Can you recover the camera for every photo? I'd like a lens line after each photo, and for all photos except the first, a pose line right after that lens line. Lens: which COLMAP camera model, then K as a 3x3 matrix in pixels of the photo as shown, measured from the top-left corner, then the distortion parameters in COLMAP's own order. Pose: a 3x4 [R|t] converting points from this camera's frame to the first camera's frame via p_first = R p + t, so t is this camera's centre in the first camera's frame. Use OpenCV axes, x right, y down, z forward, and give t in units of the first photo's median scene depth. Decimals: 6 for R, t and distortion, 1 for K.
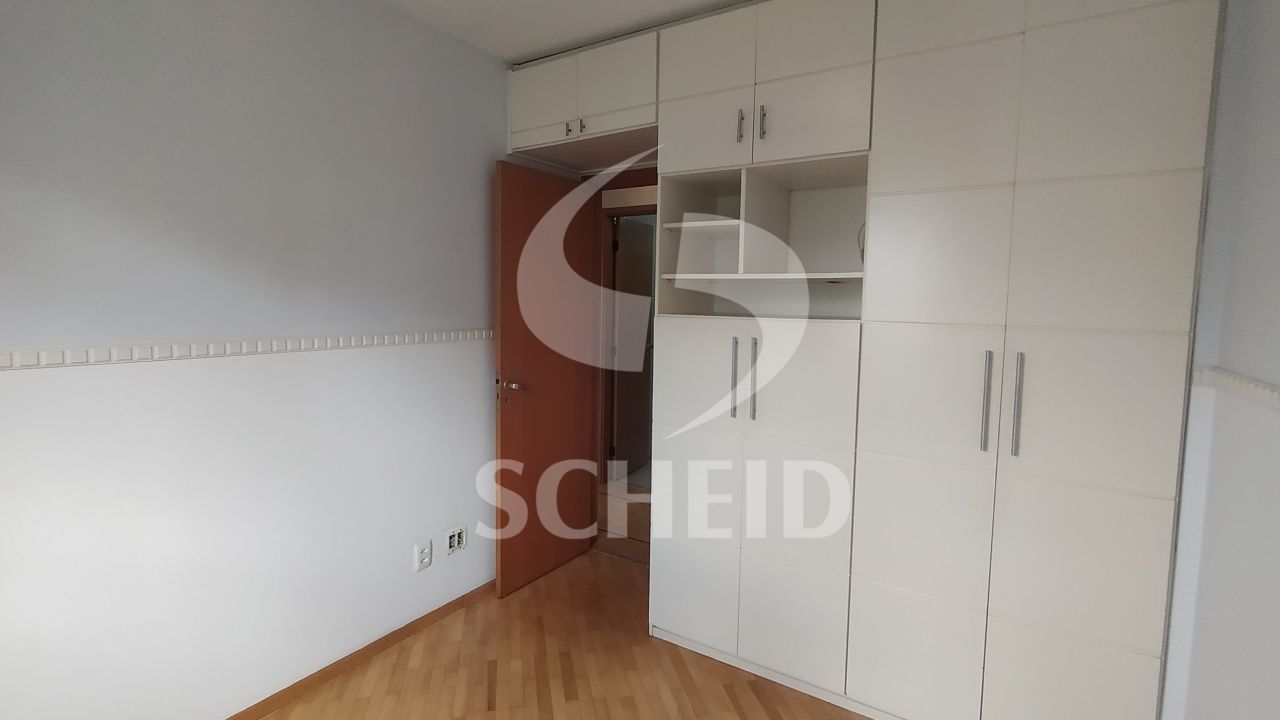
lens RADIAL K [[590.7, 0, 650.6], [0, 590.7, 359.4], [0, 0, 1]] dist [0.003814, 0.001053]
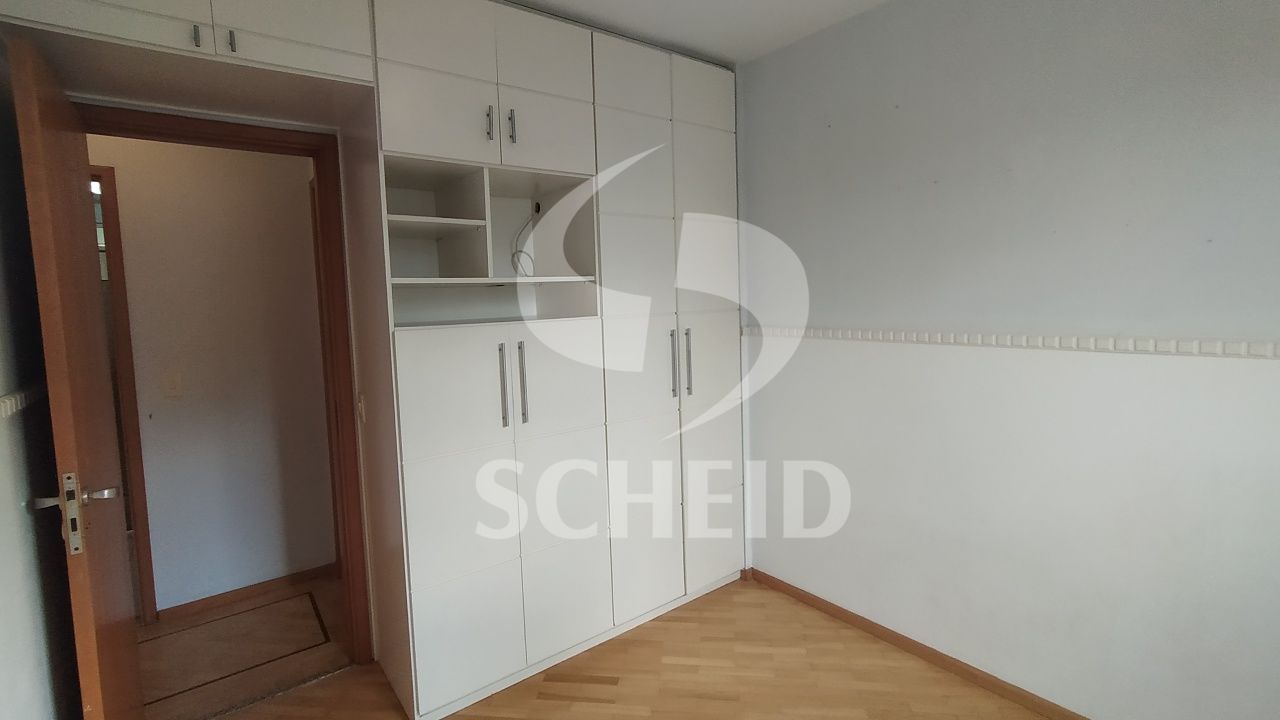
lens RADIAL K [[590.7, 0, 652.4], [0, 590.7, 361.0], [0, 0, 1]] dist [0.003814, 0.001053]
pose [[0.314220, -0.129520, 0.940474, -0.690604], [0.137654, 0.986396, 0.089853, -0.062566], [-0.939317, 0.101227, 0.327774, 0.461209]]
